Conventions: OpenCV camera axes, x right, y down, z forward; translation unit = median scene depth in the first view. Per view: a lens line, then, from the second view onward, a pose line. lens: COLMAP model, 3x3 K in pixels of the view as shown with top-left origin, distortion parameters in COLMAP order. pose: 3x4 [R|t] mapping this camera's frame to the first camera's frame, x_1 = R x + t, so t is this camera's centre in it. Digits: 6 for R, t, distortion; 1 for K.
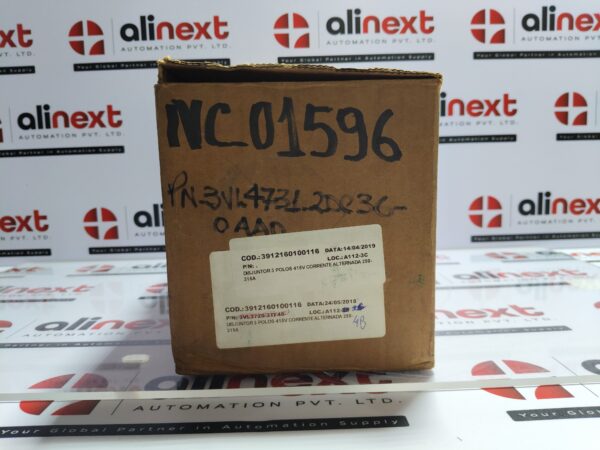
lens RADIAL K [[463.9, 0, 294.5], [0, 463.9, 227.5], [0, 0, 1]] dist [0.006035, -0.070029]
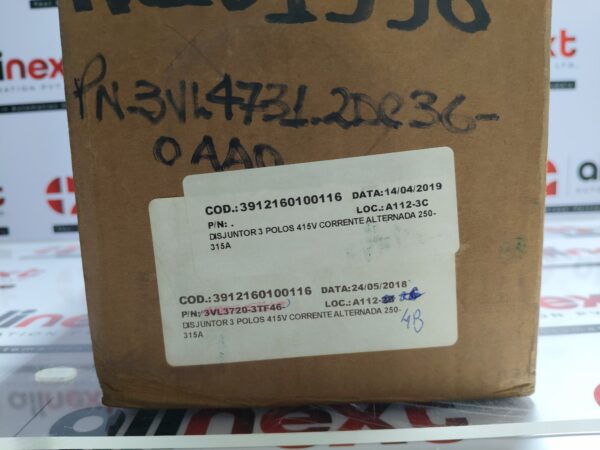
lens RADIAL K [[463.9, 0, 294.3], [0, 463.9, 233.5], [0, 0, 1]] dist [0.006035, -0.070029]
pose [[0.999777, -0.008105, -0.019516, 0.002514], [0.008843, 0.999236, 0.038058, 0.032026], [0.019193, -0.038222, 0.999085, 0.186400]]
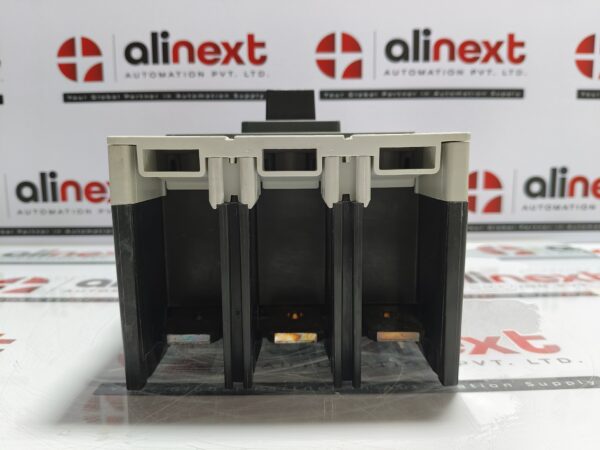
lens RADIAL K [[463.9, 0, 299.9], [0, 463.9, 229.5], [0, 0, 1]] dist [0.006035, -0.070029]
pose [[0.999763, 0.021728, -0.001407, 0.126376], [-0.021693, 0.999532, 0.021571, 0.017872], [0.001875, -0.021535, 0.999766, 0.254856]]
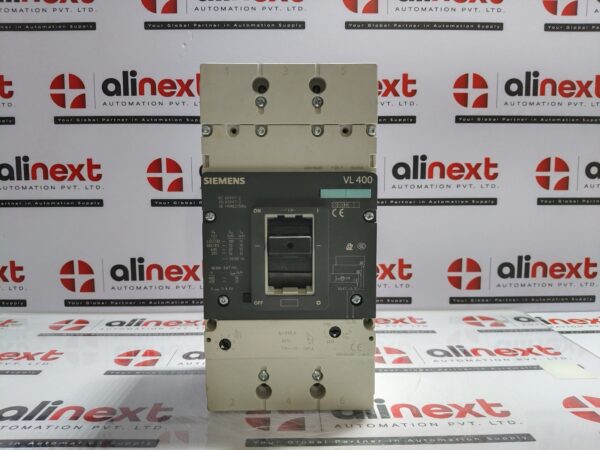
lens RADIAL K [[463.9, 0, 293.6], [0, 463.9, 222.1], [0, 0, 1]] dist [0.006035, -0.070029]
pose [[0.999622, 0.026751, 0.006395, 0.037250], [-0.026562, 0.999257, -0.027943, -0.112123], [-0.007138, 0.027762, 0.999589, 0.004973]]
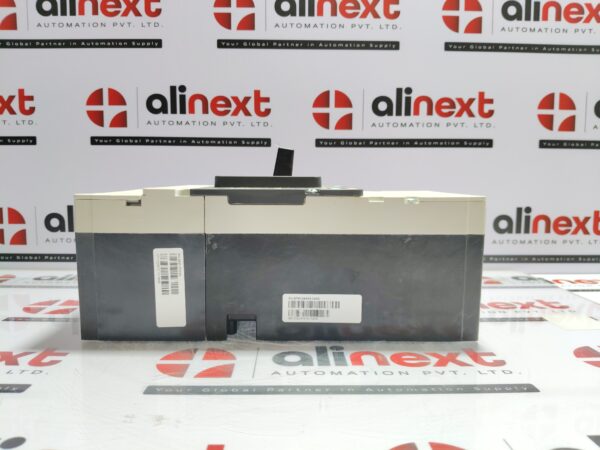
lens RADIAL K [[463.9, 0, 297.4], [0, 463.9, 225.7], [0, 0, 1]] dist [0.006035, -0.070029]
pose [[0.999318, 0.034735, 0.012551, 0.112943], [-0.034340, 0.998946, -0.030458, -0.001487], [-0.013596, 0.030006, 0.999457, 0.149408]]
